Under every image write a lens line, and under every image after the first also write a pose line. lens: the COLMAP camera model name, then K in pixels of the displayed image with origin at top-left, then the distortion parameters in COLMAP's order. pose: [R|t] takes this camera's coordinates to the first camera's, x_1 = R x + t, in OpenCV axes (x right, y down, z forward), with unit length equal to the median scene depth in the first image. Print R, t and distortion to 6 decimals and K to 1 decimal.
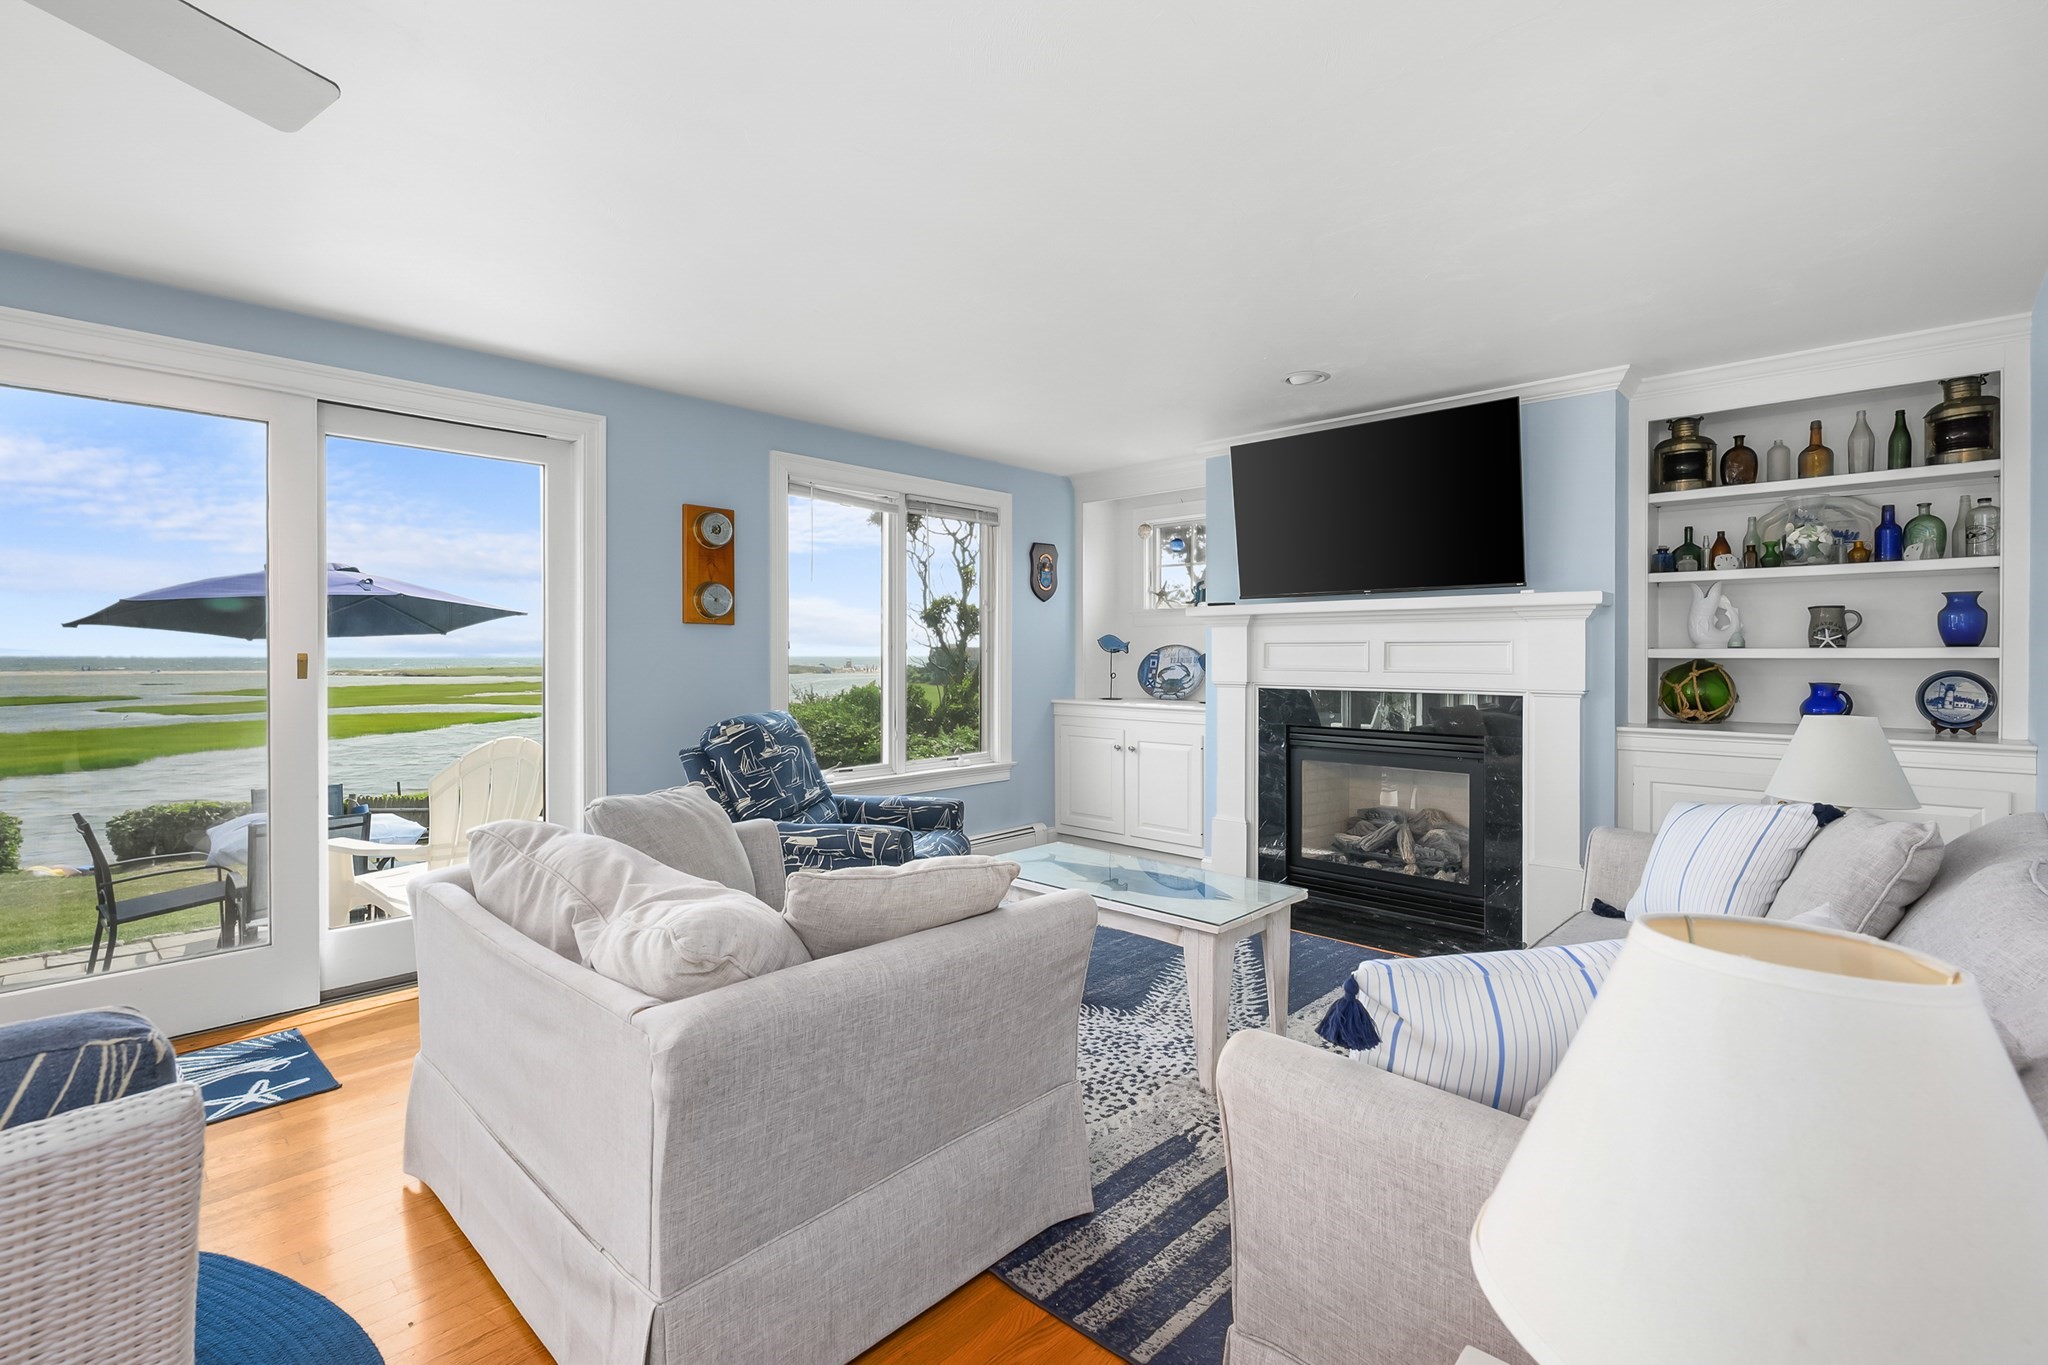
lens RADIAL K [[919.7, 0, 1028.3], [0, 919.7, 664.7], [0, 0, 1]] dist [0.000350, 0.000025]
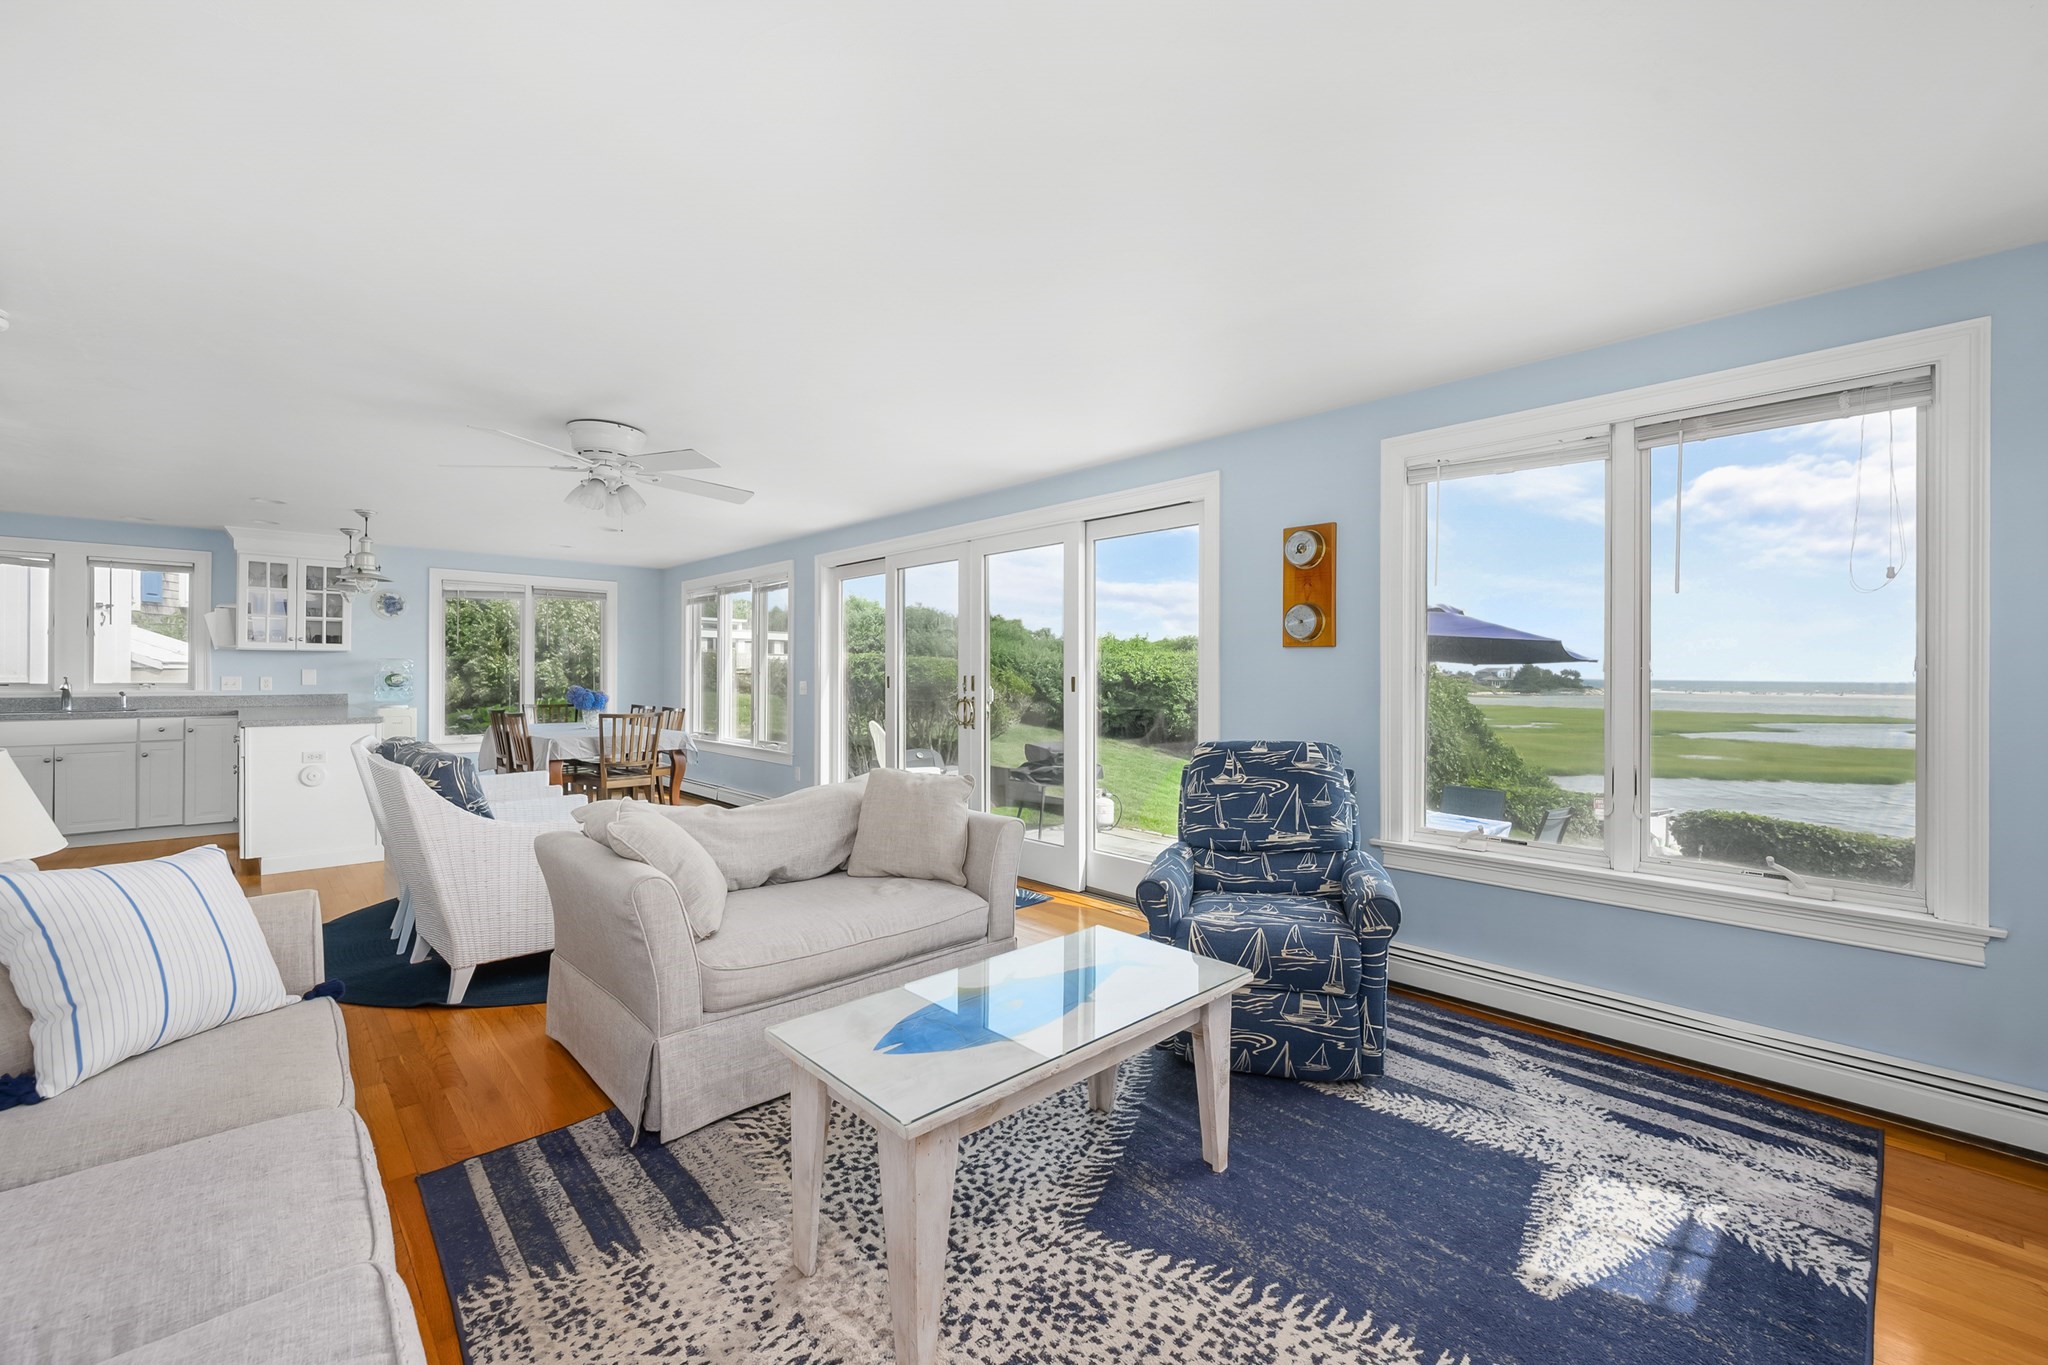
lens RADIAL K [[825.0, 0, 1024.0], [0, 825.0, 682.5], [0, 0, 1]] dist [0.000170, -0.000003]
pose [[-0.059121, 0.006582, -0.998229, 0.580739], [-0.013934, 0.999875, 0.007418, -0.010381], [0.998154, 0.014348, -0.059022, 0.823710]]
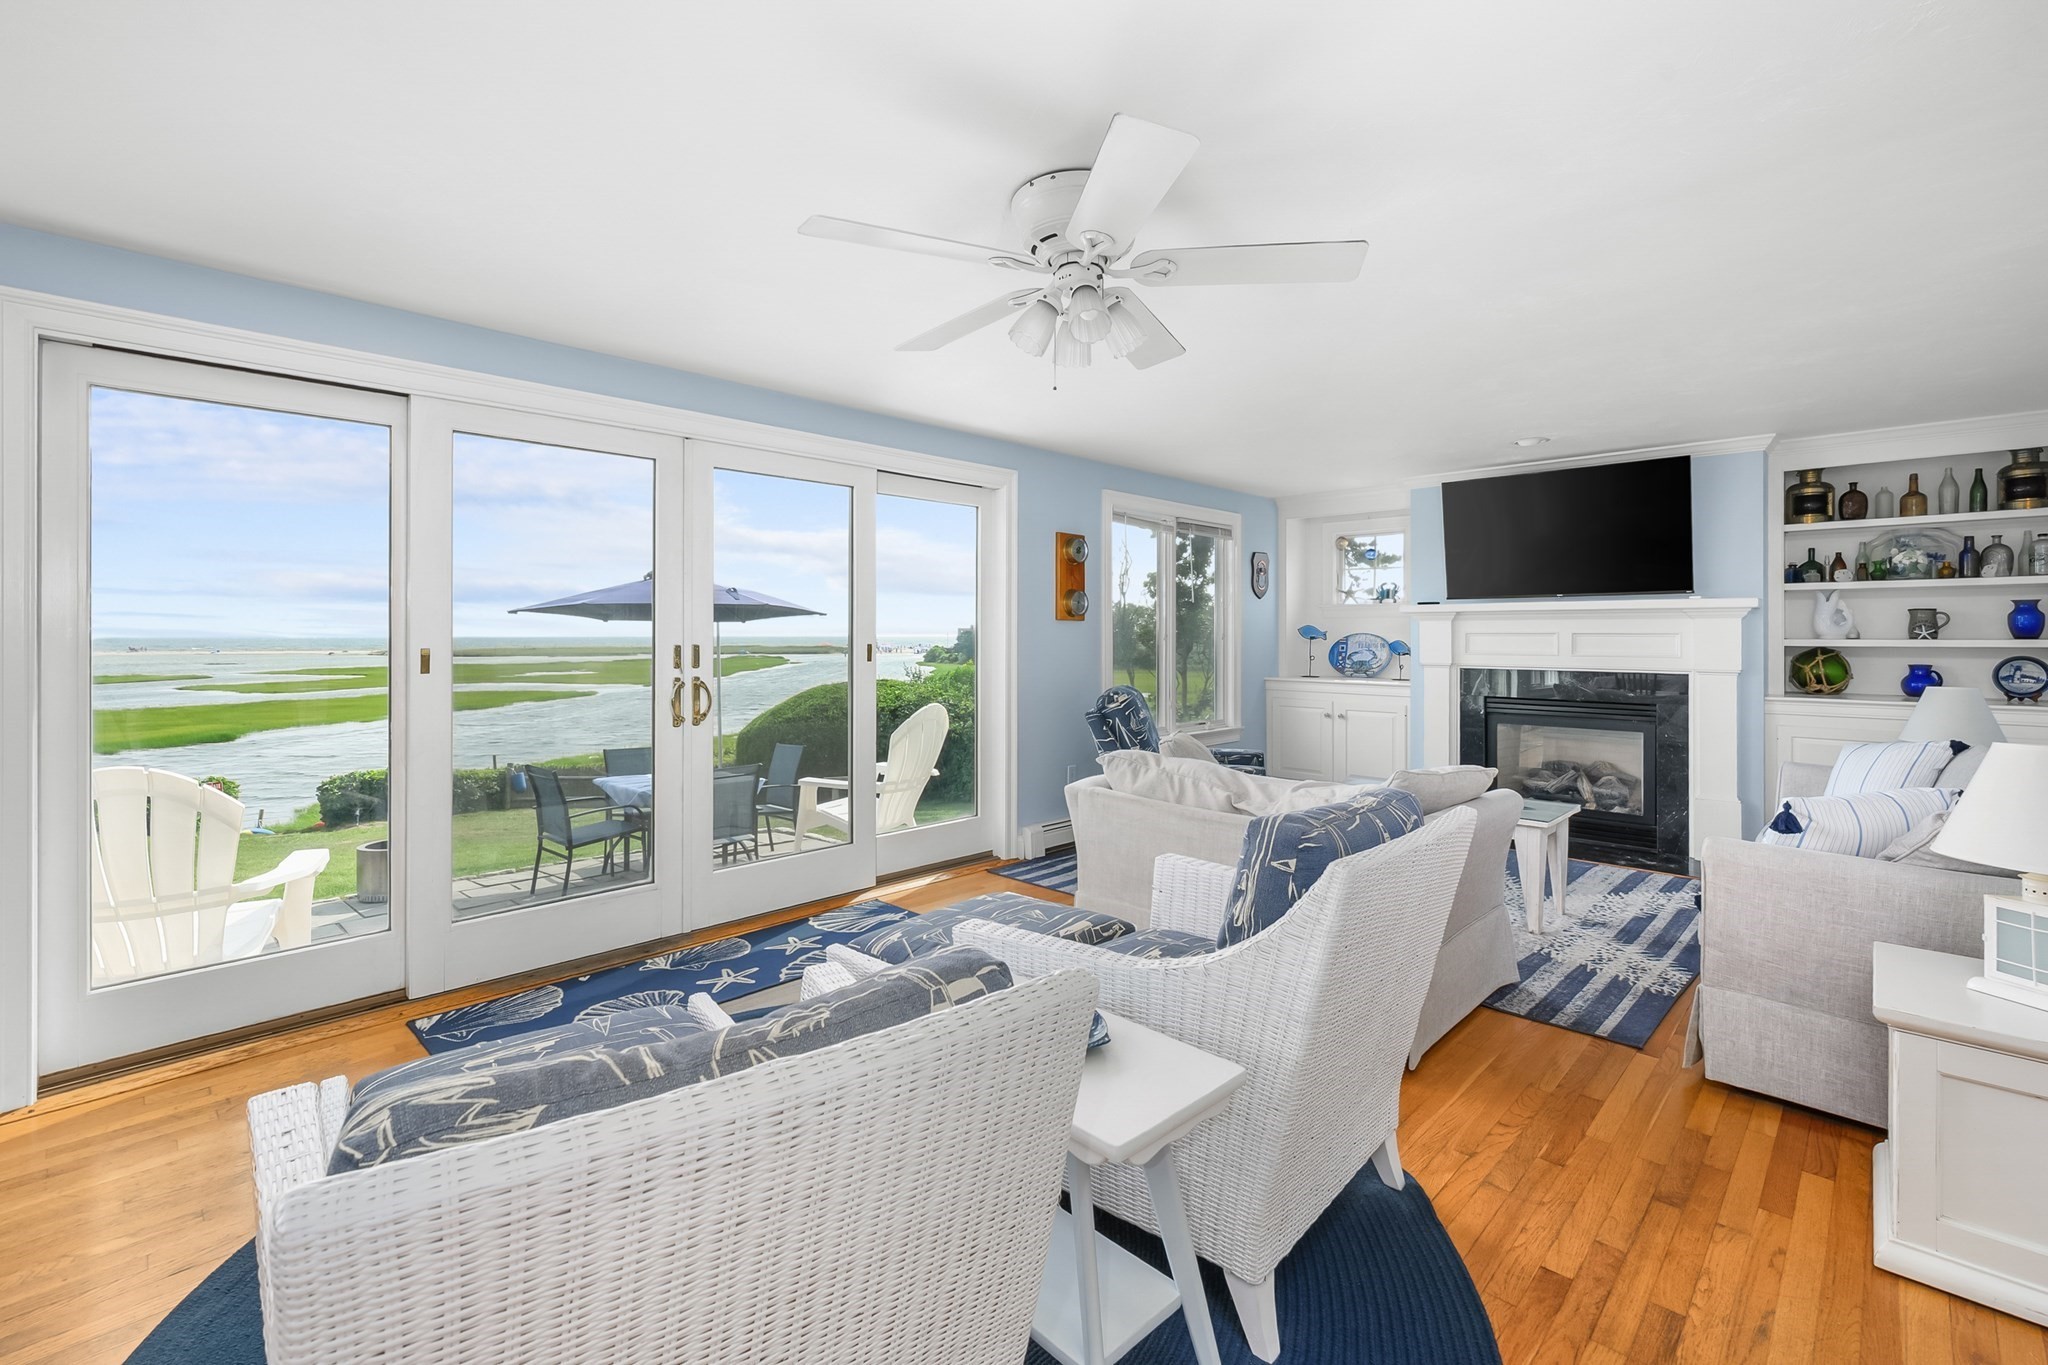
lens RADIAL K [[892.1, 0, 1036.0], [0, 892.1, 639.5], [0, 0, 1]] dist [0.000500, 0.000259]
pose [[0.999849, 0.000259, -0.017350, -0.412280], [-0.000371, 0.999979, -0.006463, -0.008389], [0.017348, 0.006468, 0.999829, -0.338762]]
